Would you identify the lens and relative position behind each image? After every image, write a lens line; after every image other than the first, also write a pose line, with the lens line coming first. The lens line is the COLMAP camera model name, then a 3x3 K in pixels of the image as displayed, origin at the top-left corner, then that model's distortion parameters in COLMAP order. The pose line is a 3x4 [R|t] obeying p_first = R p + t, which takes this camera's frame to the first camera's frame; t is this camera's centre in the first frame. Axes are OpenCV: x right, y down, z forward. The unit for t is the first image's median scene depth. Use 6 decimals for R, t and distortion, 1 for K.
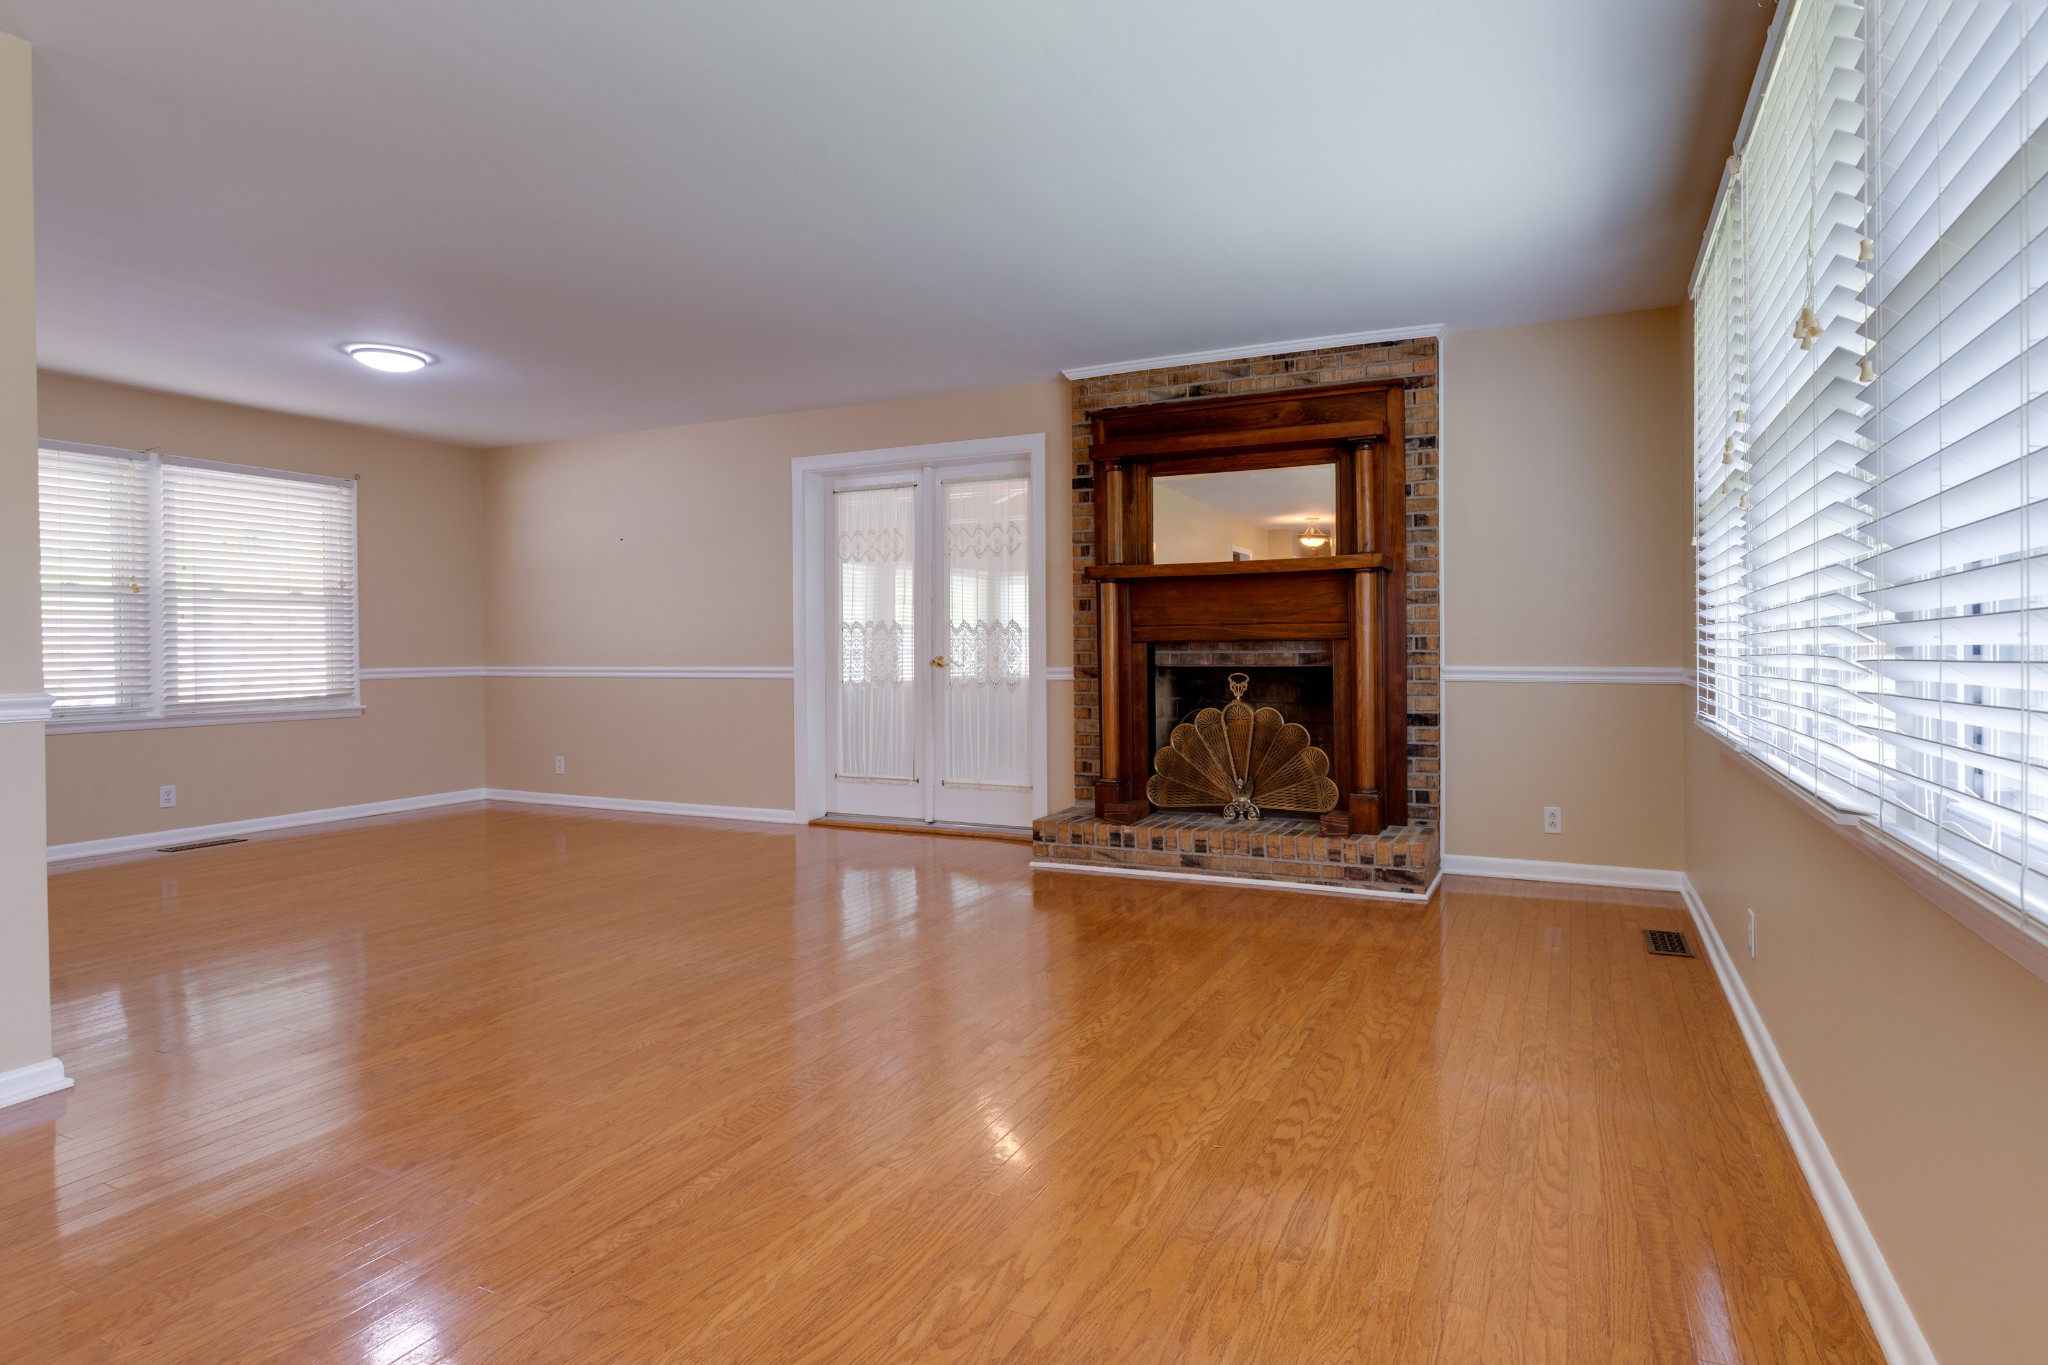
lens RADIAL K [[1026.6, 0, 1129.1], [0, 1026.6, 657.2], [0, 0, 1]] dist [-0.003222, -0.000262]
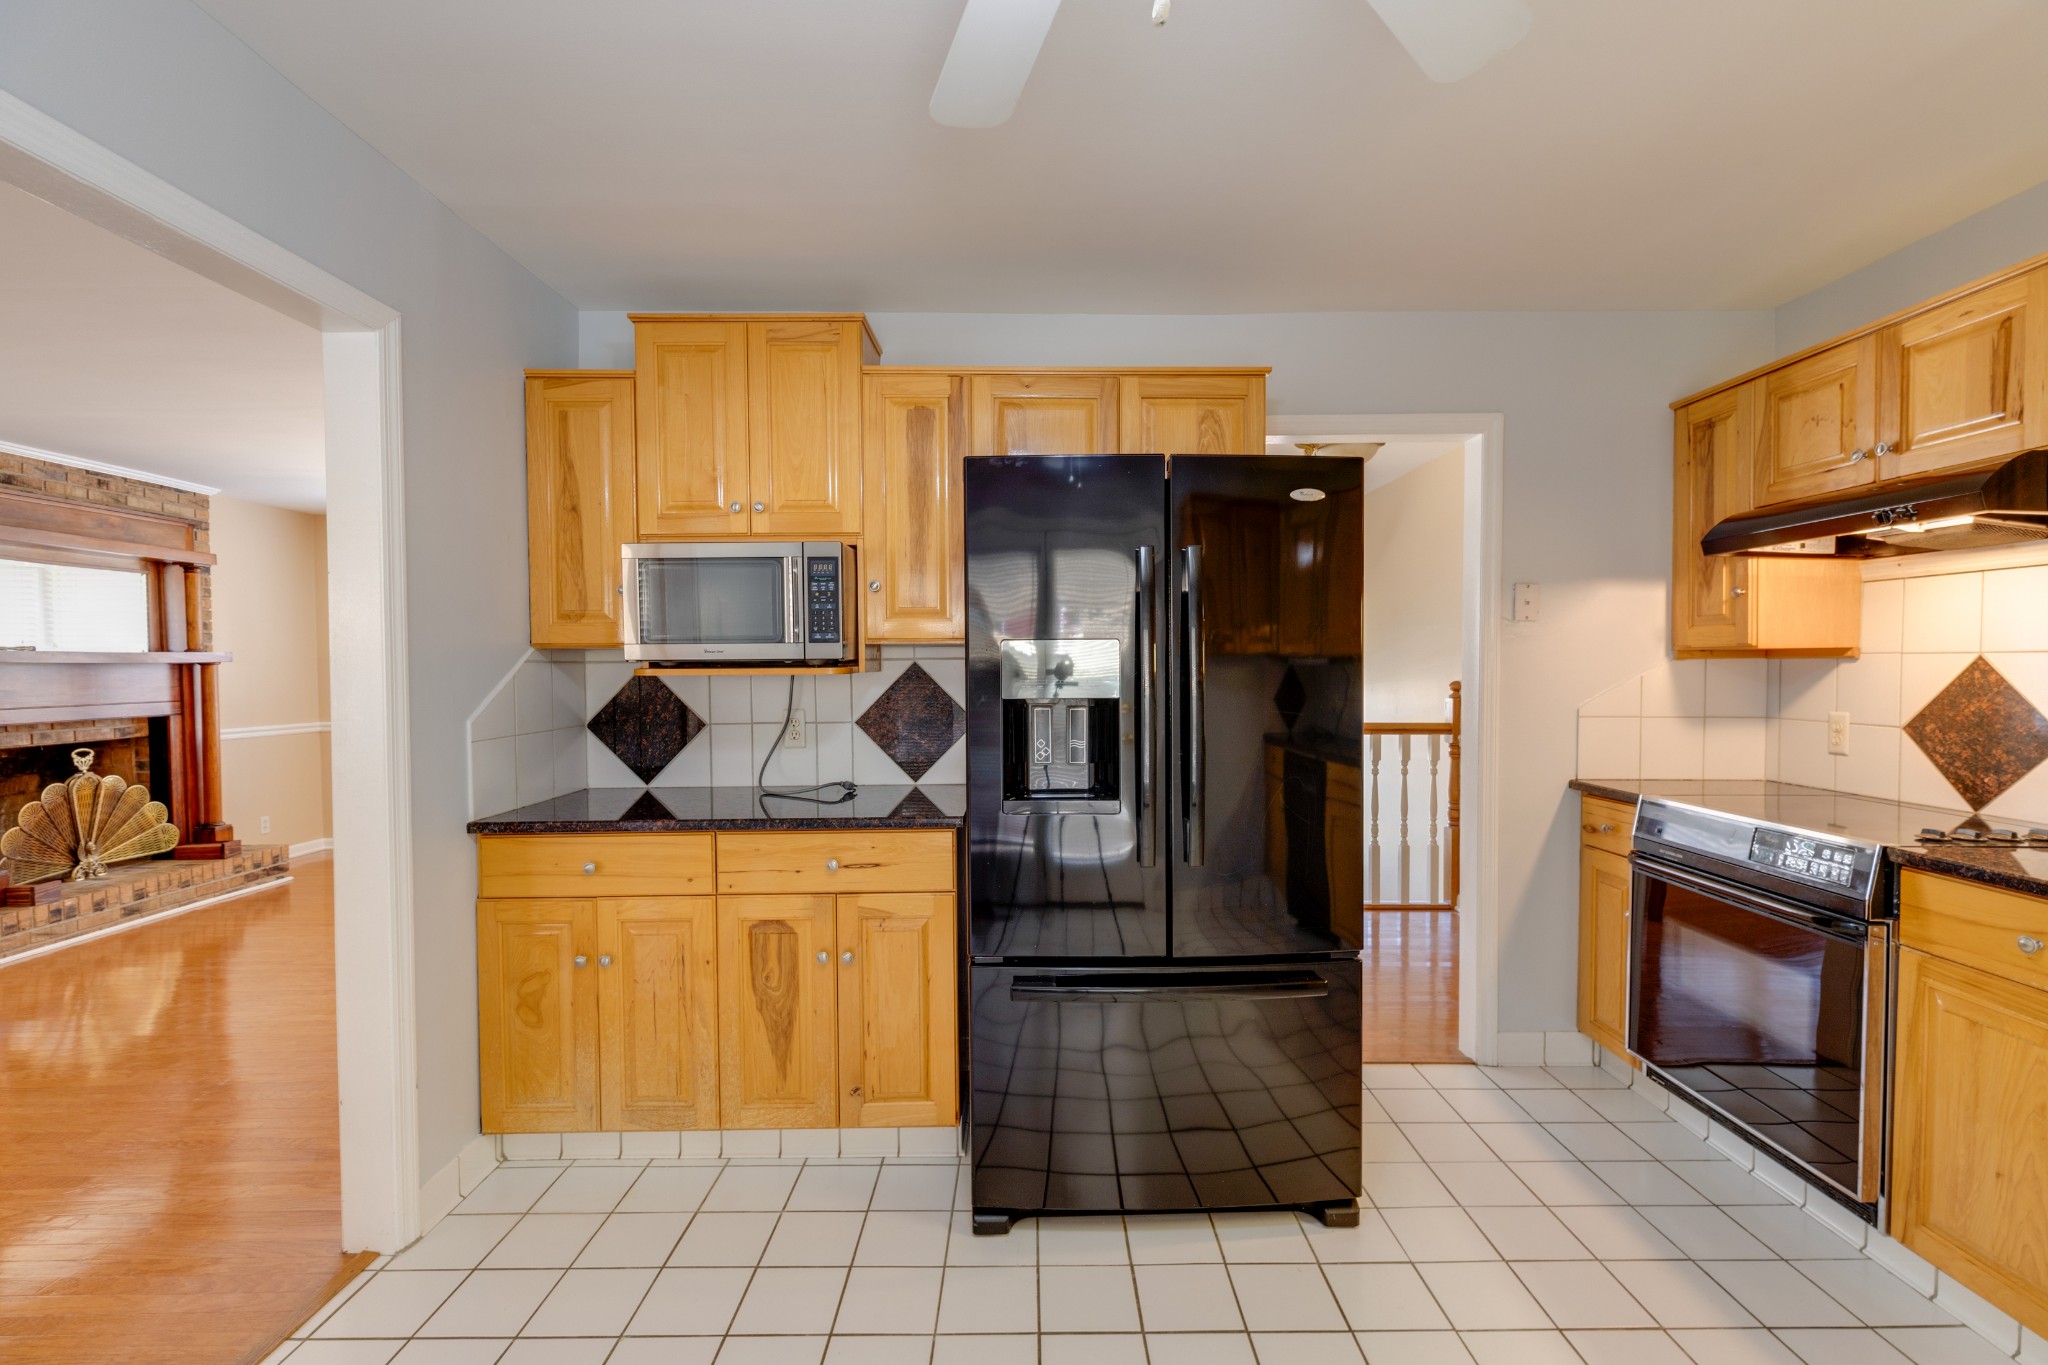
lens RADIAL K [[928.3, 0, 1032.6], [0, 928.3, 687.0], [0, 0, 1]] dist [0.010126, -0.002917]
pose [[-0.393345, -0.013820, 0.919287, -1.291972], [0.016367, 0.999623, 0.022031, -0.060002], [-0.919245, 0.023712, -0.392971, 0.463925]]
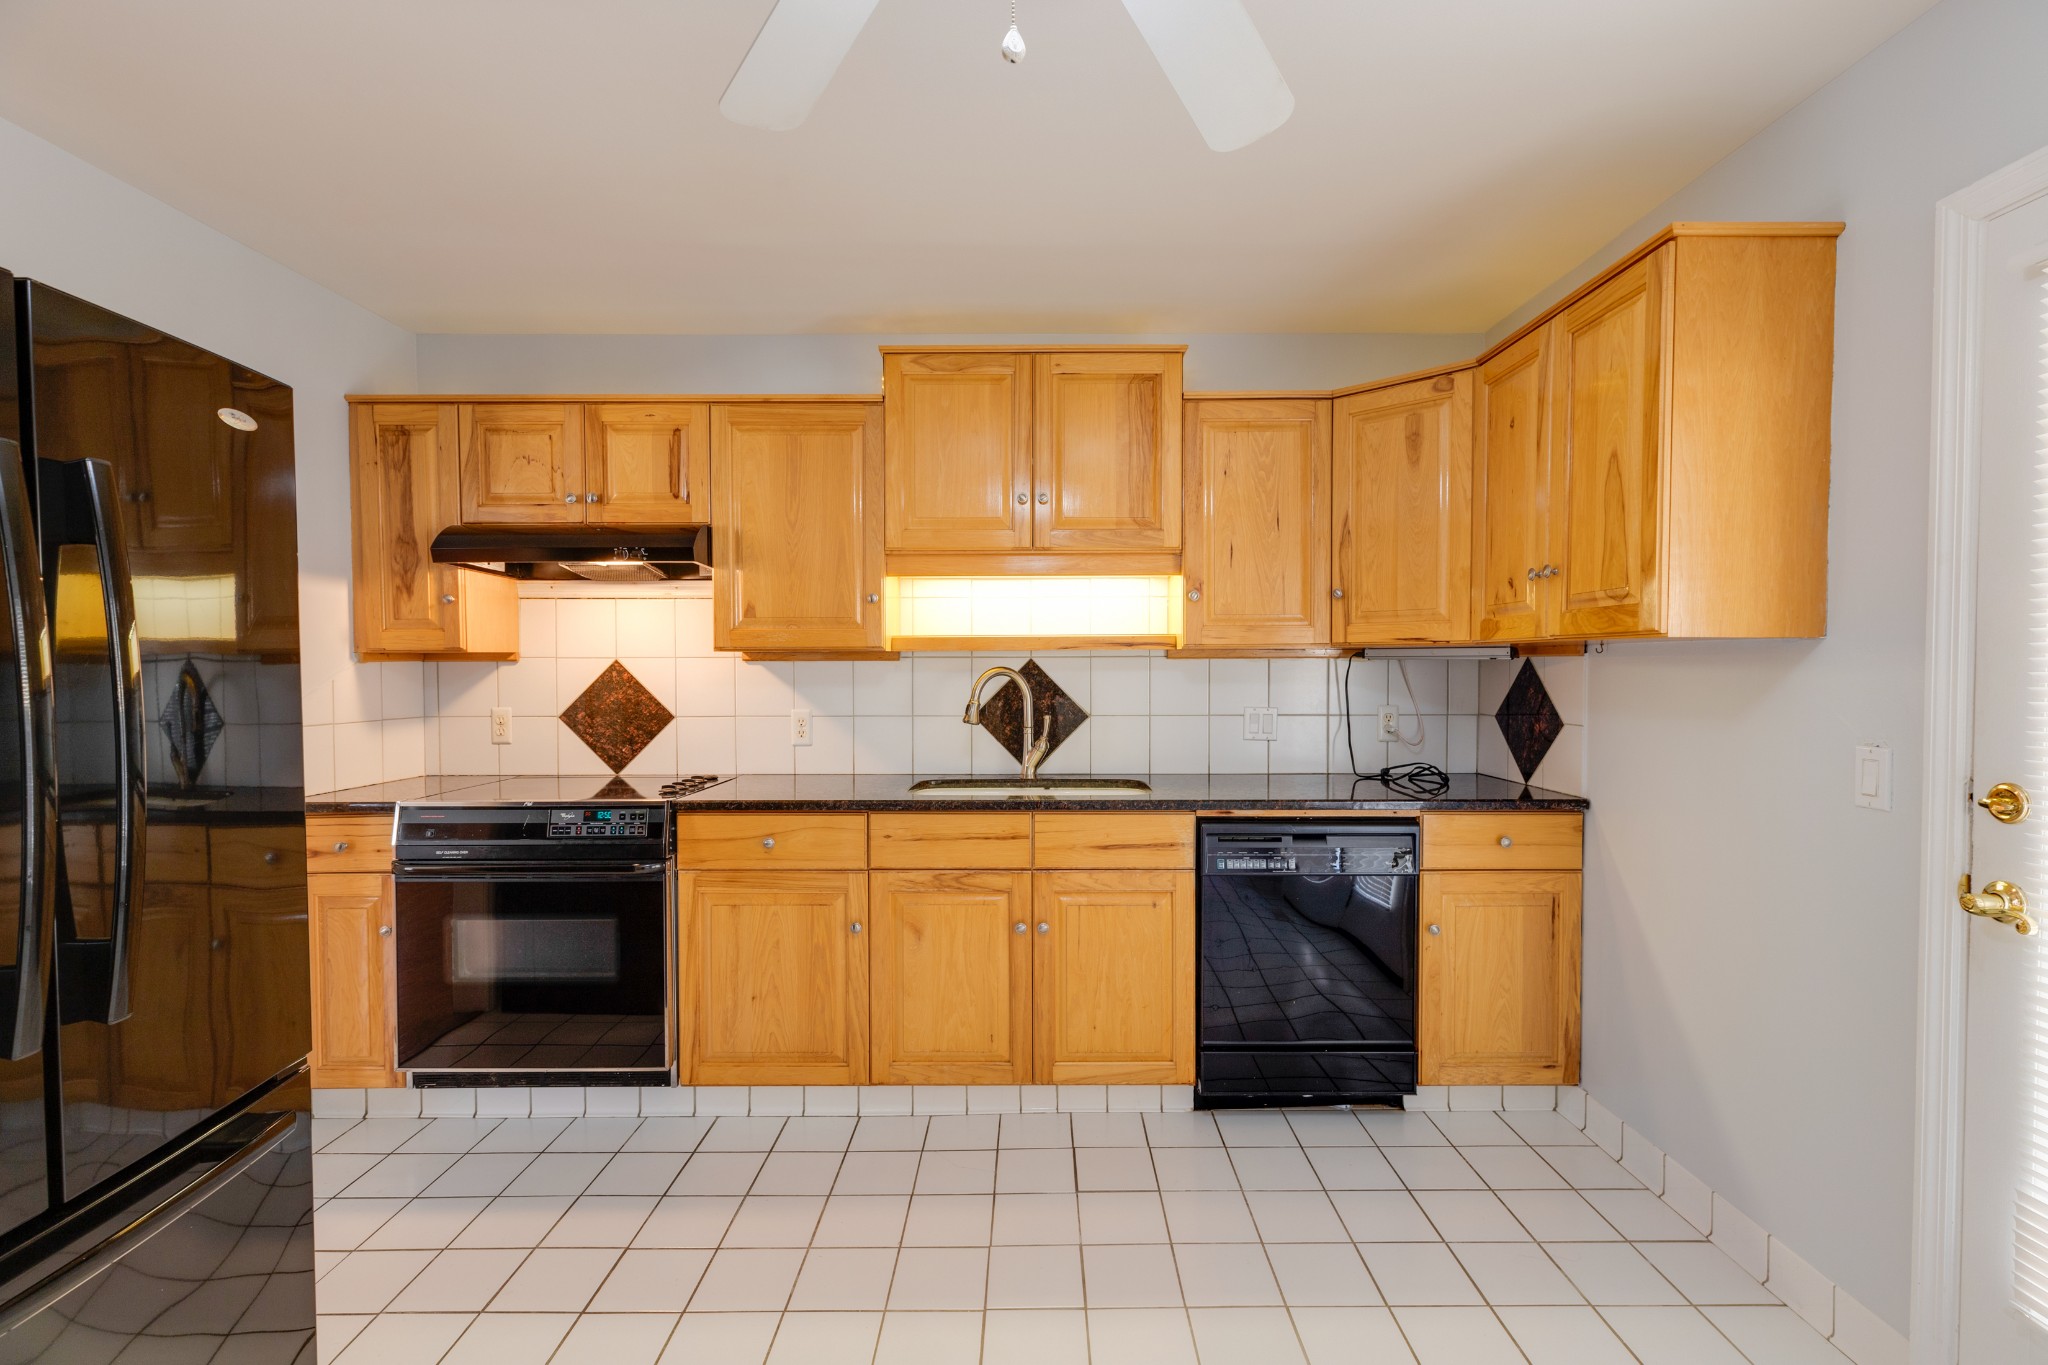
lens RADIAL K [[928.3, 0, 1032.6], [0, 928.3, 687.0], [0, 0, 1]] dist [0.010126, -0.002917]
pose [[-0.922651, 0.020487, -0.385092, -1.046596], [0.005511, 0.999186, 0.039954, -0.063359], [0.385597, 0.034741, -0.922013, 0.552236]]
